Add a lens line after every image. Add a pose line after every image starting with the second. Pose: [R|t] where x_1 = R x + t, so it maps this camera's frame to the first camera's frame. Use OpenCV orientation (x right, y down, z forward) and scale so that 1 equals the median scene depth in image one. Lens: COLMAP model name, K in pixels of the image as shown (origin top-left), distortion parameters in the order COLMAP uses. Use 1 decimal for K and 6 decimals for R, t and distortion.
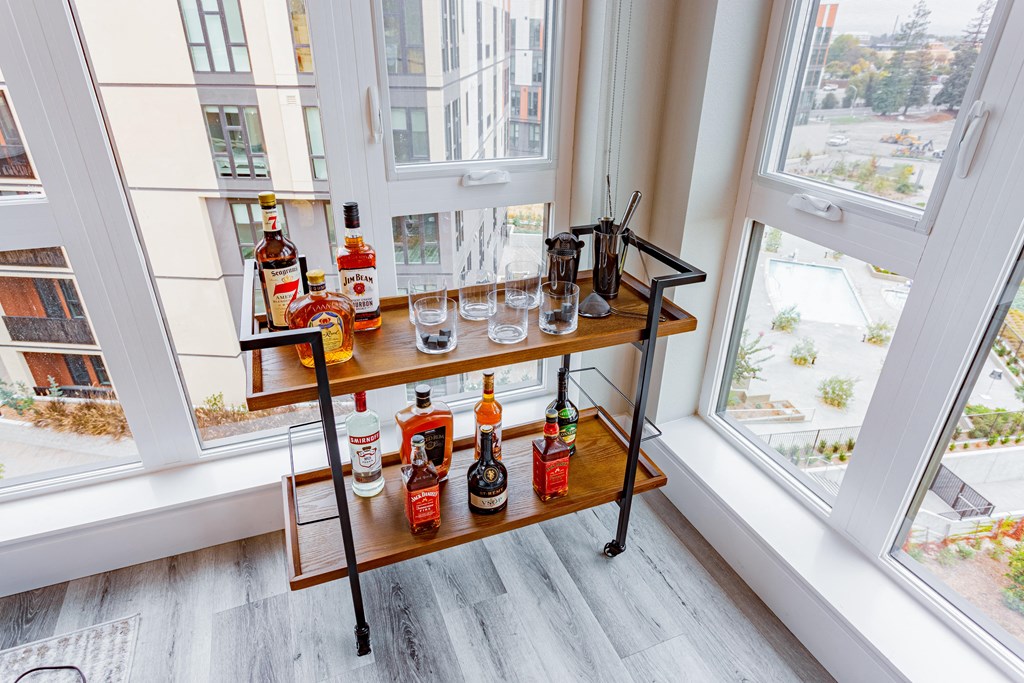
lens RADIAL K [[580.8, 0, 510.8], [0, 580.8, 339.7], [0, 0, 1]] dist [-0.003471, 0.001065]
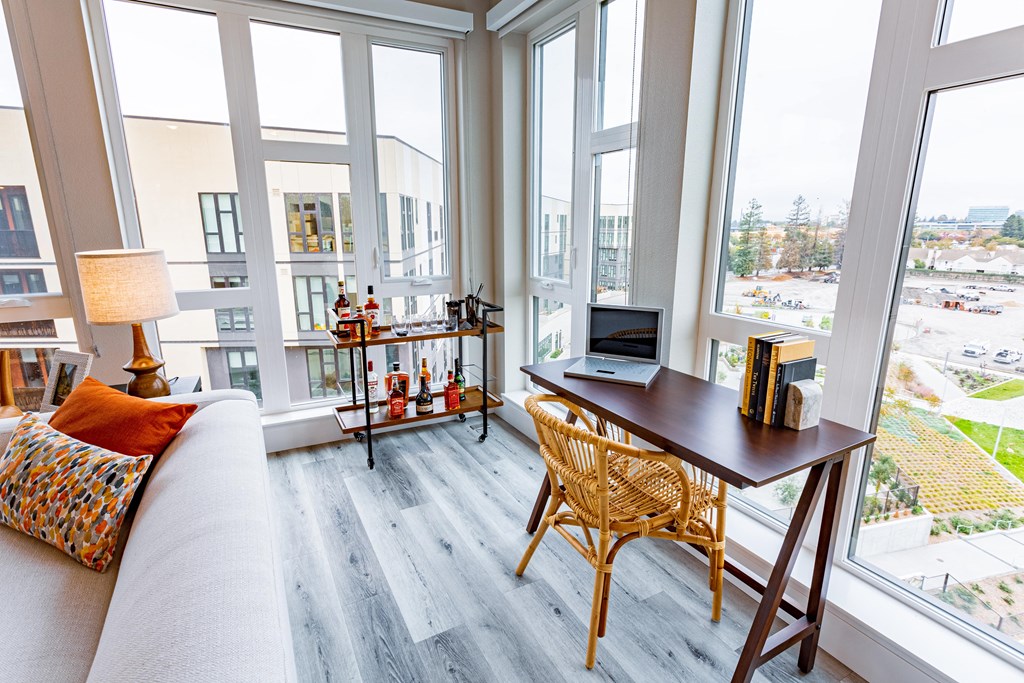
lens RADIAL K [[499.2, 0, 512.1], [0, 499.2, 343.8], [0, 0, 1]] dist [-0.004596, 0.002014]
pose [[0.994040, -0.034327, 0.103474, 0.010061], [0.058621, 0.968543, -0.241842, 0.047196], [-0.091917, 0.246466, 0.964783, -0.093149]]
